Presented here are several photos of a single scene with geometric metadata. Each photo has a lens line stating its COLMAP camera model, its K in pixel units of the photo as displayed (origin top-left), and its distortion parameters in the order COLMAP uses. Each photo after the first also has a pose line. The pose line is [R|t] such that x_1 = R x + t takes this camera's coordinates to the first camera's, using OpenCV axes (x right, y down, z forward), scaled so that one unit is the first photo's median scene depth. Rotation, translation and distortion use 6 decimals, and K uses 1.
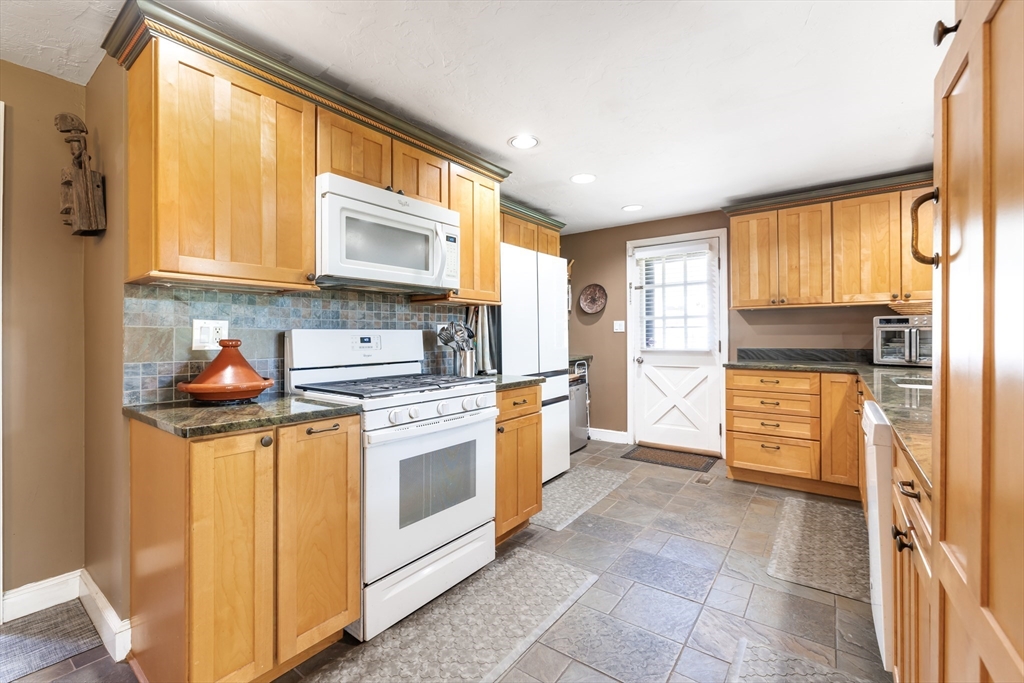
lens RADIAL K [[437.6, 0, 507.7], [0, 437.6, 334.1], [0, 0, 1]] dist [0.001029, -0.000830]
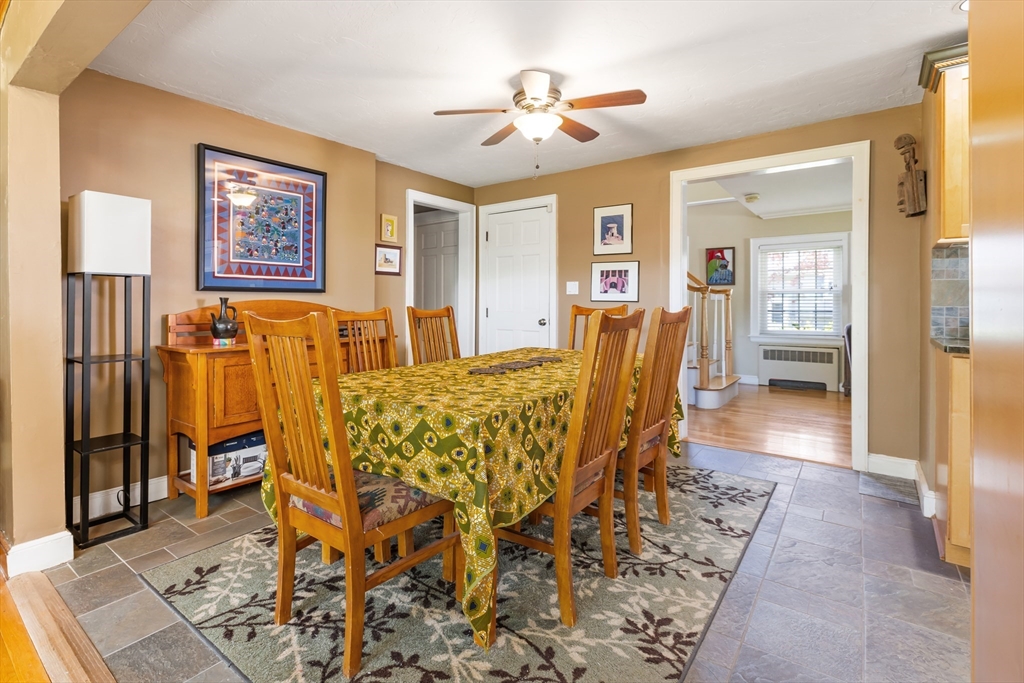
lens RADIAL K [[486.5, 0, 480.8], [0, 486.5, 302.7], [0, 0, 1]] dist [0.009490, -0.000467]
pose [[-0.020533, 0.007393, -0.999762, 0.357626], [0.000979, 0.999972, 0.007374, 0.021286], [0.999789, -0.000827, -0.020539, -0.200912]]
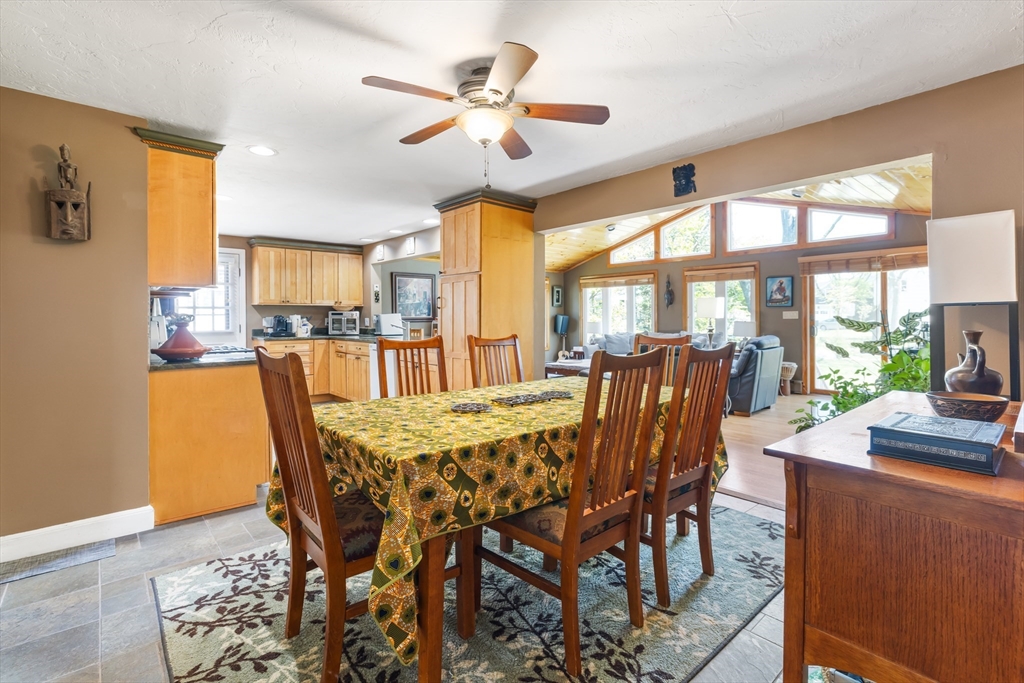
lens RADIAL K [[486.5, 0, 517.9], [0, 486.5, 317.1], [0, 0, 1]] dist [0.009490, -0.000467]
pose [[0.215048, 0.008843, 0.976563, -1.186325], [0.000890, 0.999957, -0.009251, 0.007528], [-0.976603, 0.002859, 0.215031, -0.350783]]
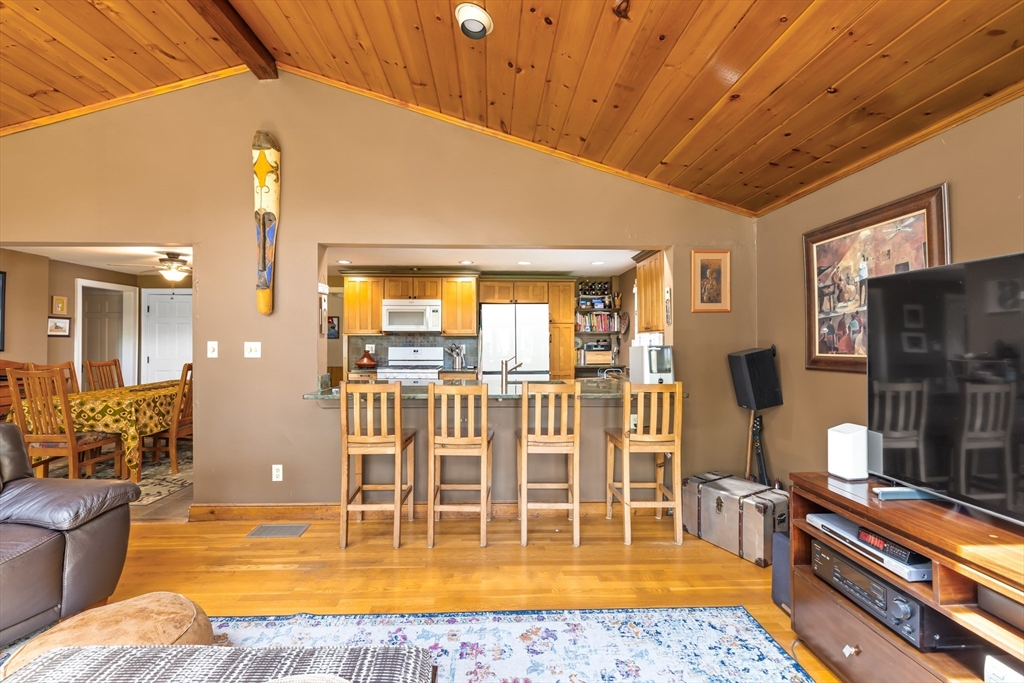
lens RADIAL K [[437.6, 0, 511.9], [0, 437.6, 340.7], [0, 0, 1]] dist [0.001029, -0.000830]
pose [[0.615105, 0.006473, -0.788419, 1.492895], [-0.004570, 0.999979, 0.004644, -0.044977], [0.788432, 0.000747, 0.615122, -0.130639]]
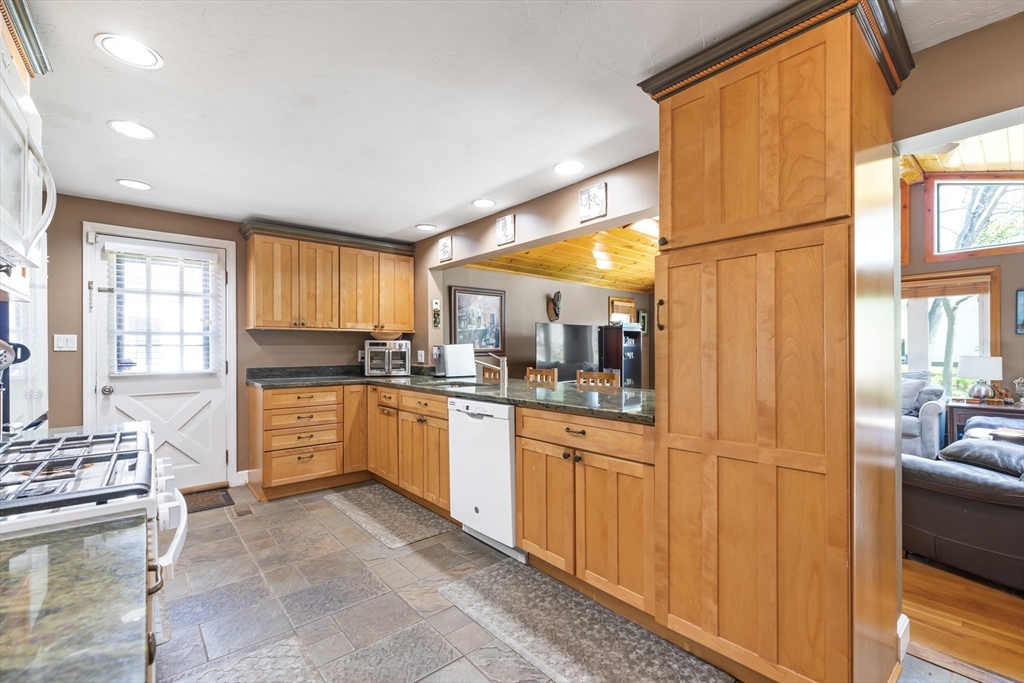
lens RADIAL K [[437.6, 0, 509.2], [0, 437.6, 348.6], [0, 0, 1]] dist [0.001029, -0.000830]
pose [[0.228106, 0.008729, 0.973597, -0.362126], [-0.000079, 0.999960, -0.008947, -0.003927], [-0.973636, 0.001964, 0.228098, 0.263294]]
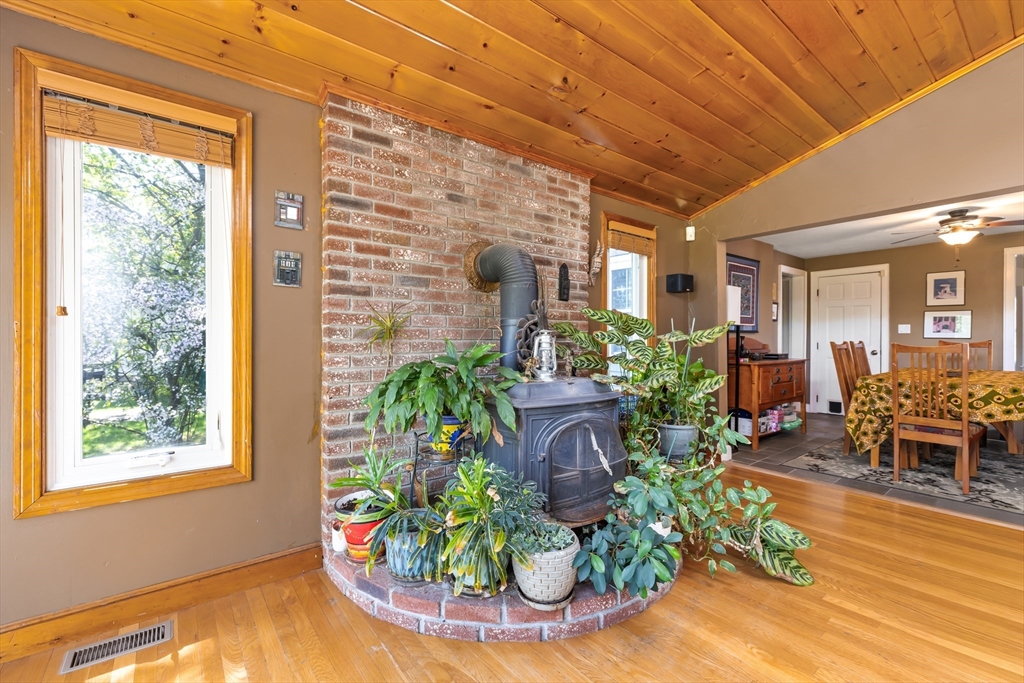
lens RADIAL K [[437.6, 0, 514.8], [0, 437.6, 341.8], [0, 0, 1]] dist [0.001029, -0.000830]
pose [[-0.248859, 0.012431, -0.968460, 1.081885], [0.001665, 0.999922, 0.012407, 0.017663], [0.968538, 0.001475, -0.248860, -1.048392]]
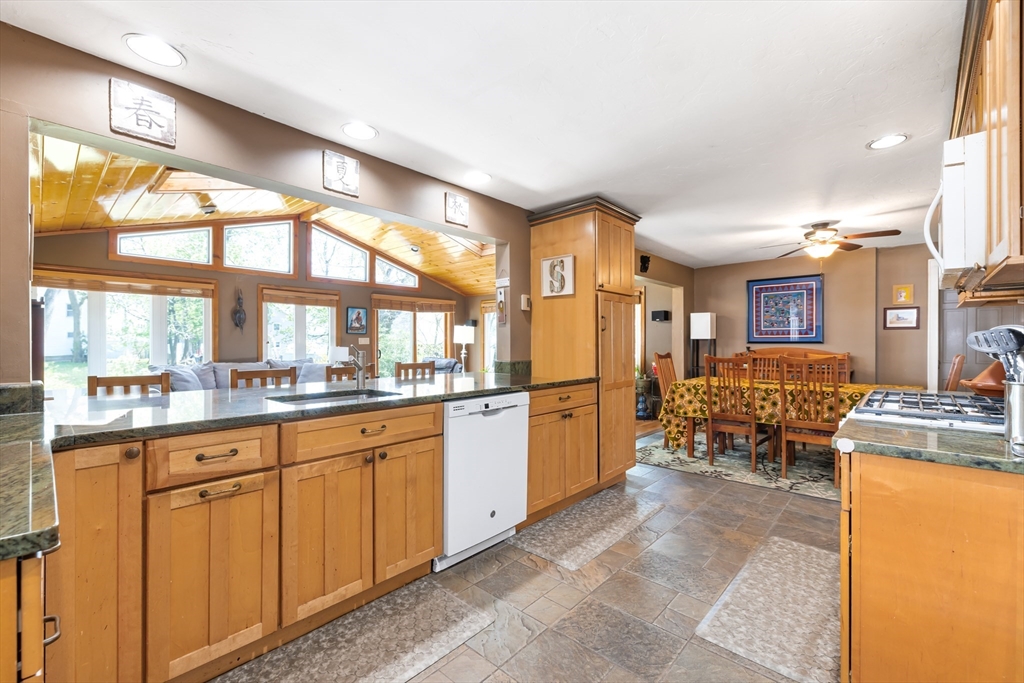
lens RADIAL K [[437.6, 0, 495.0], [0, 437.6, 347.0], [0, 0, 1]] dist [0.001029, -0.000830]
pose [[-0.992928, 0.006760, 0.118525, 0.325402], [0.007864, 0.999930, 0.008846, -0.004765], [-0.118457, 0.009716, -0.992912, 1.253183]]
